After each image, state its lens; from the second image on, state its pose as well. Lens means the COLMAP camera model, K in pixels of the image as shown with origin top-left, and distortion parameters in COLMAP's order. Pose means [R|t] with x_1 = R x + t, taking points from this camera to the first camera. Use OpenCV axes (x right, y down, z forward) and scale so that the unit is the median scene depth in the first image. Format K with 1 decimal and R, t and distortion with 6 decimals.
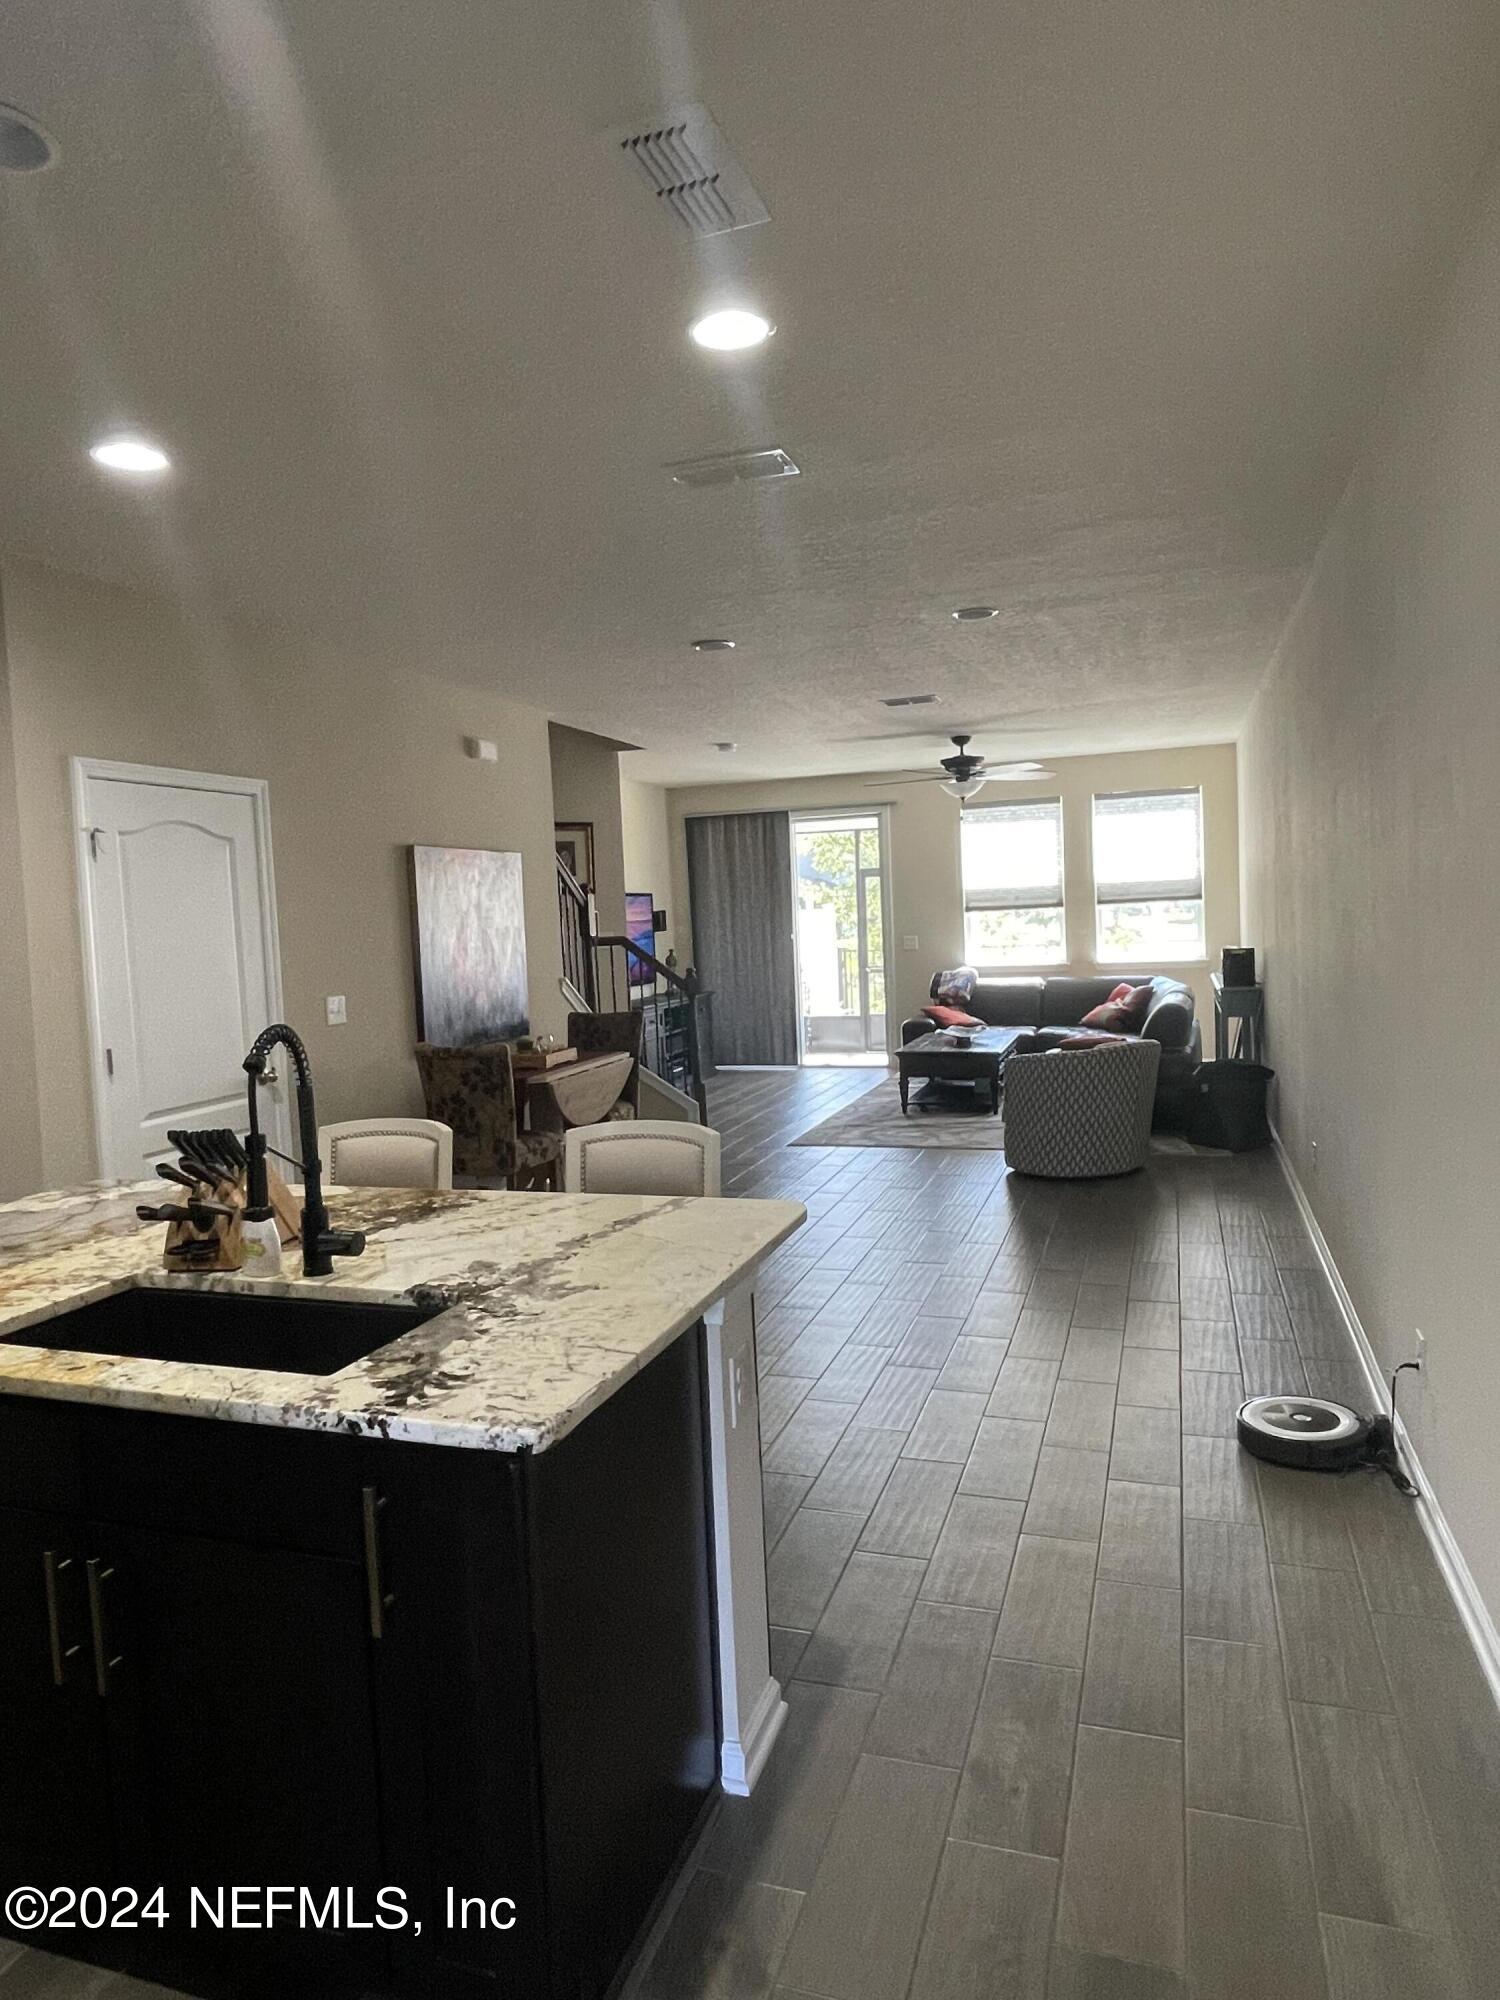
lens RADIAL K [[1246.4, 0, 754.8], [0, 1246.4, 994.4], [0, 0, 1]] dist [0.017274, -0.005574]
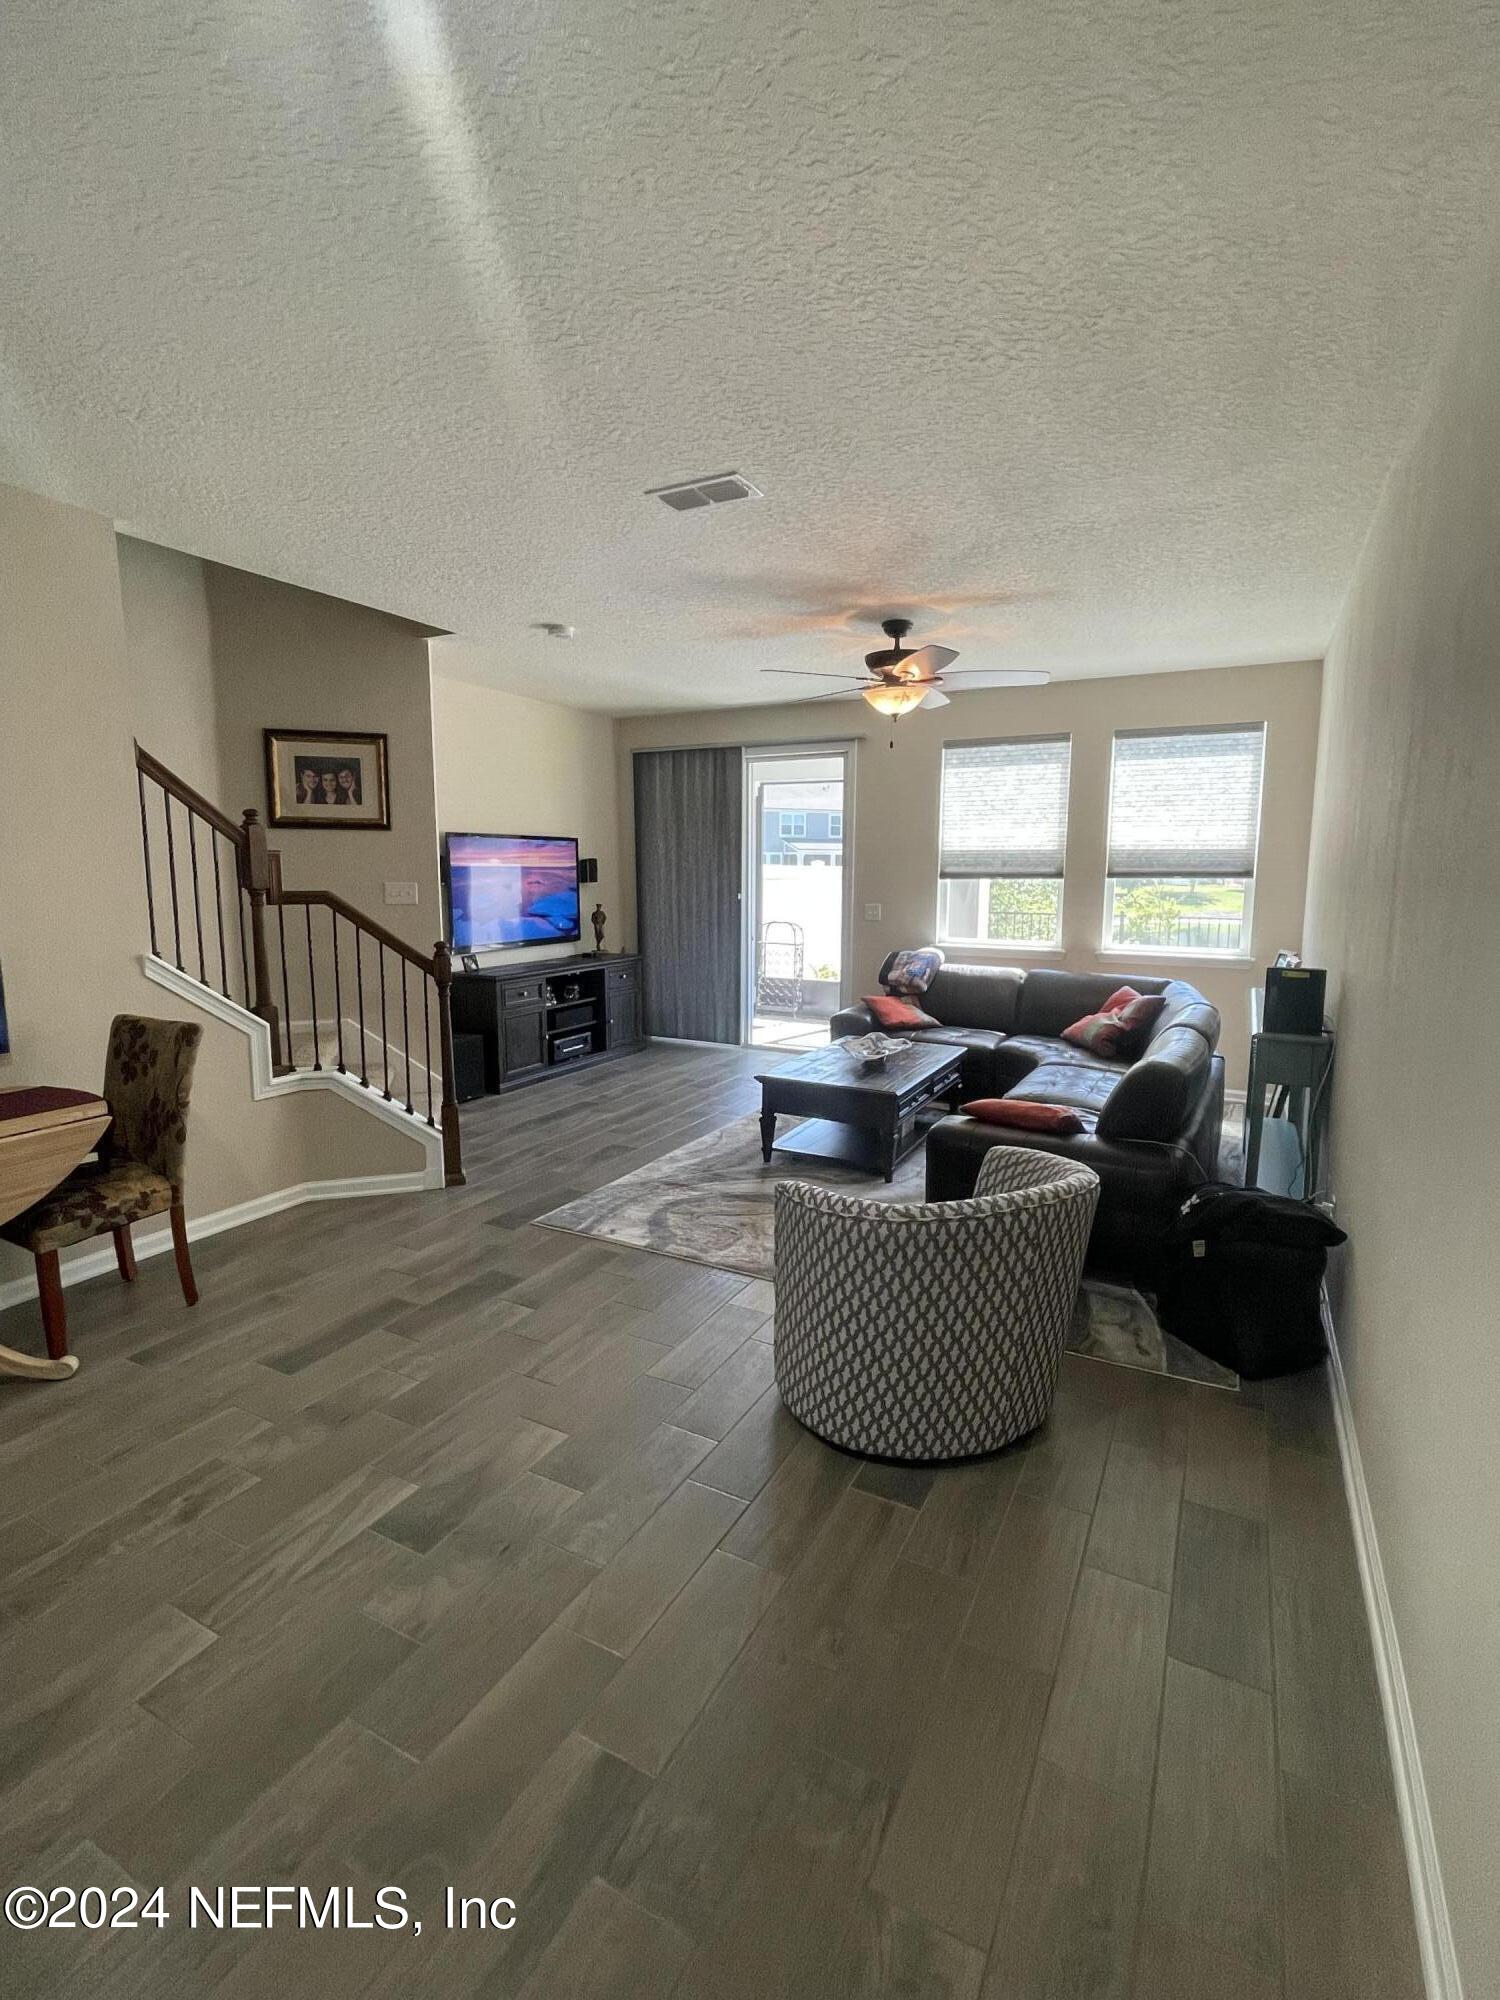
lens RADIAL K [[930.4, 0, 754.7], [0, 930.4, 991.5], [0, 0, 1]] dist [-0.002174, -0.000430]
pose [[0.985458, 0.070325, -0.154680, 0.188366], [-0.058864, 0.995255, 0.077476, -0.041368], [0.159395, -0.067244, 0.984922, 0.486779]]
